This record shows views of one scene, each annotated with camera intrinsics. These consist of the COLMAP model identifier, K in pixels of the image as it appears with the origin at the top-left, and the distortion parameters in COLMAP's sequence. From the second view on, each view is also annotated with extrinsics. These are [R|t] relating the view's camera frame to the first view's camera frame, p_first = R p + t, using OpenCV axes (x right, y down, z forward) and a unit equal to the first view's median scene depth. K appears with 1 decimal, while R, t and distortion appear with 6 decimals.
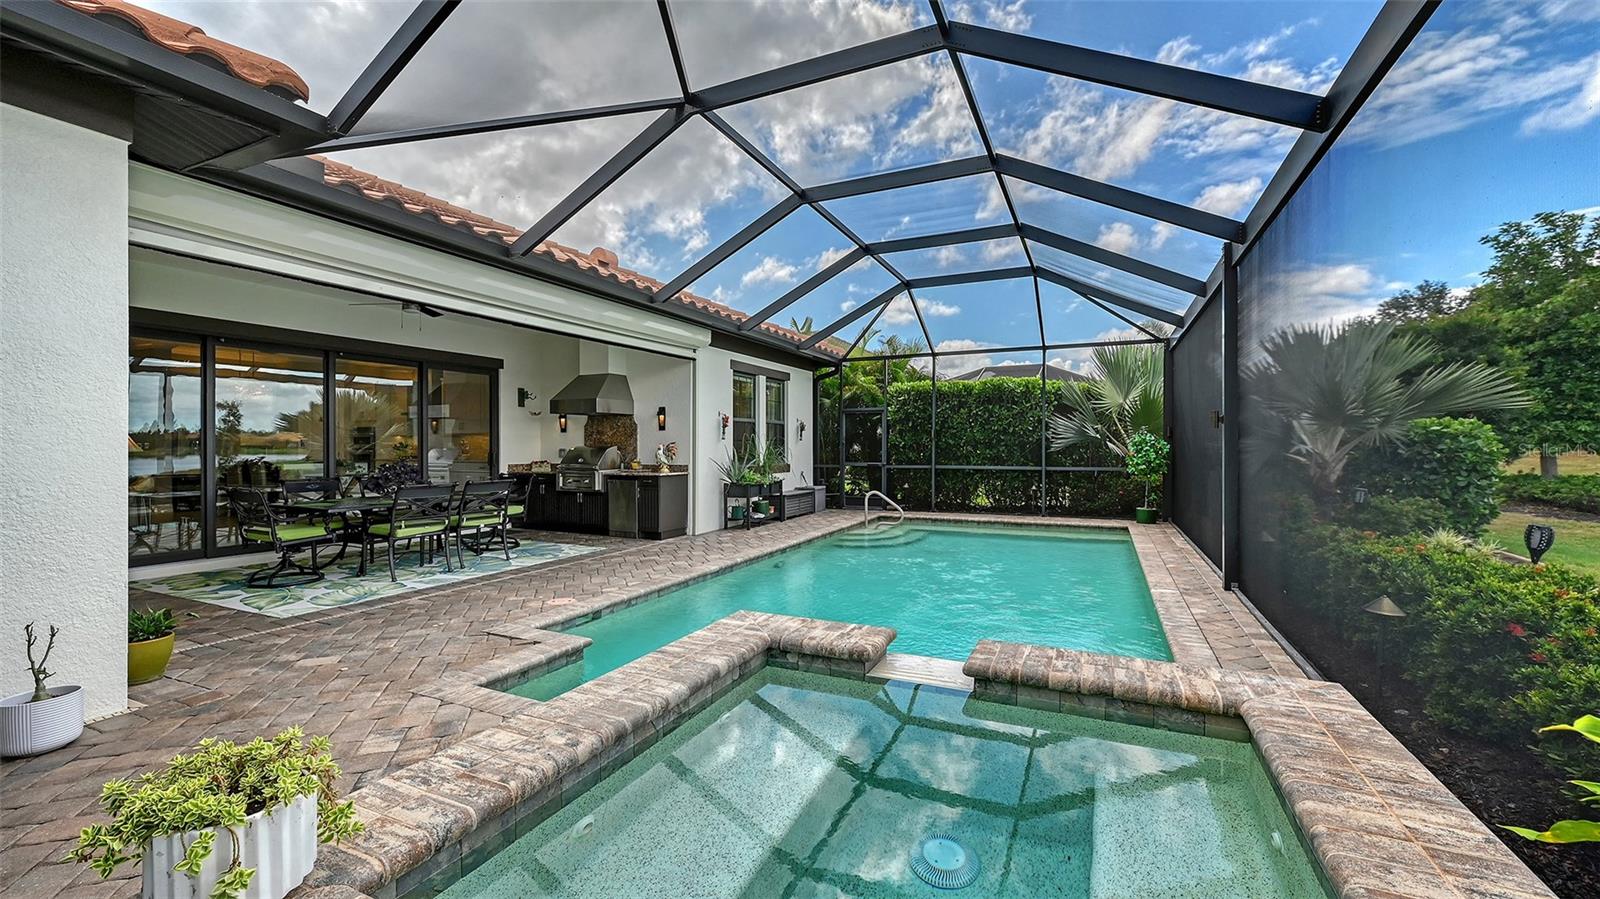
lens RADIAL K [[642.3, 0, 805.3], [0, 642.3, 444.0], [0, 0, 1]] dist [0.002496, 0.000042]
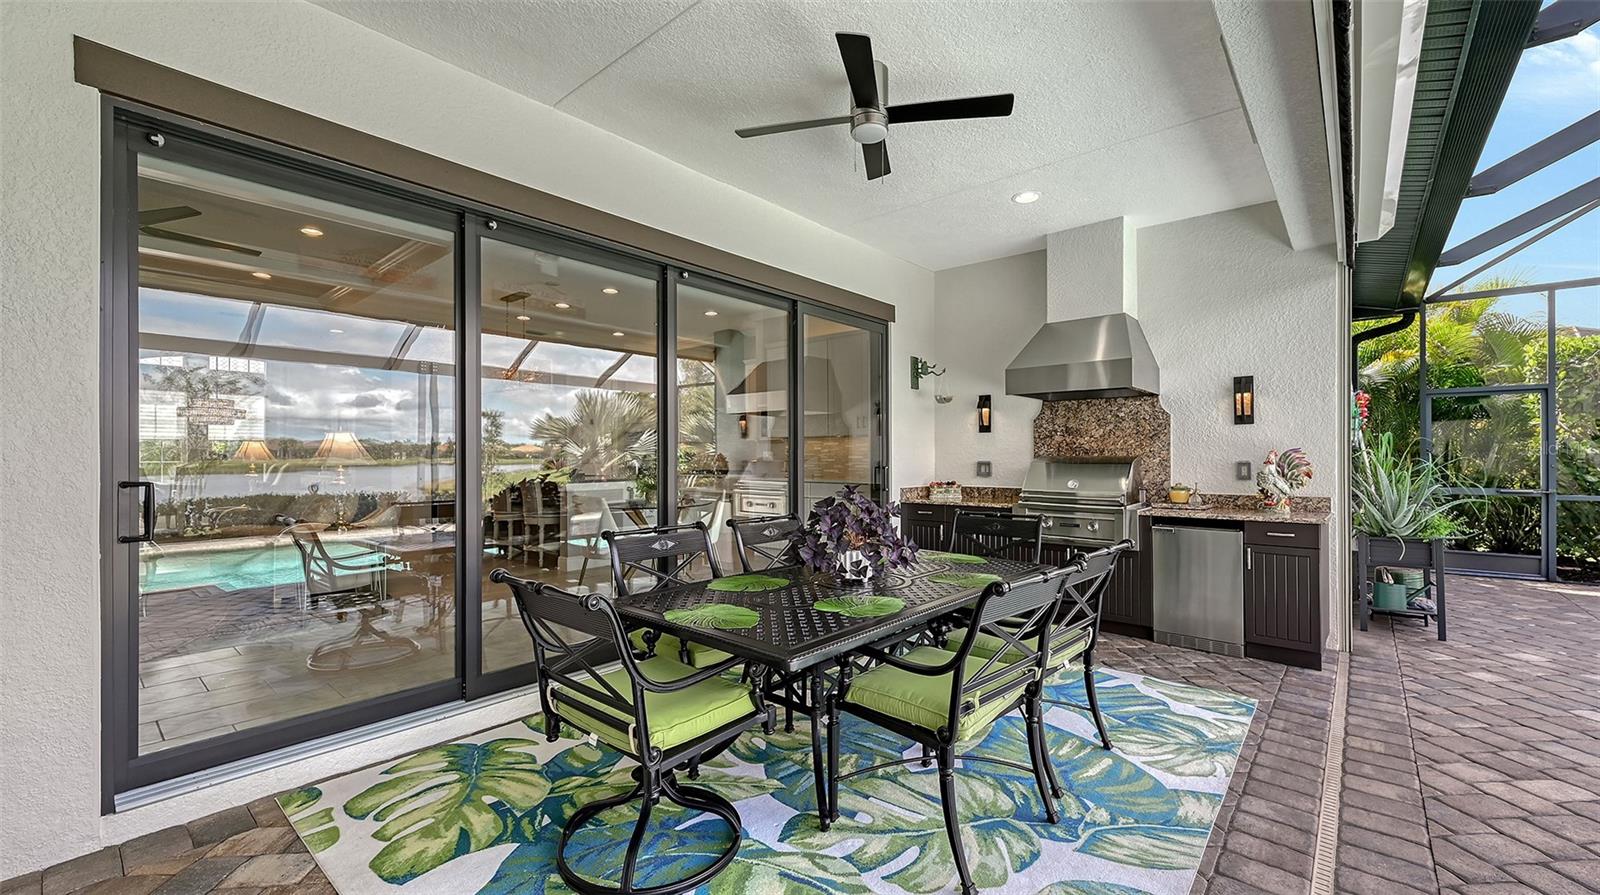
lens RADIAL K [[642.3, 0, 800.8], [0, 642.3, 453.9], [0, 0, 1]] dist [0.002496, 0.000042]
pose [[0.961051, -0.000099, -0.276372, -0.398467], [0.000835, 0.999996, 0.002543, -0.000650], [0.276371, -0.002675, 0.961047, 0.433685]]
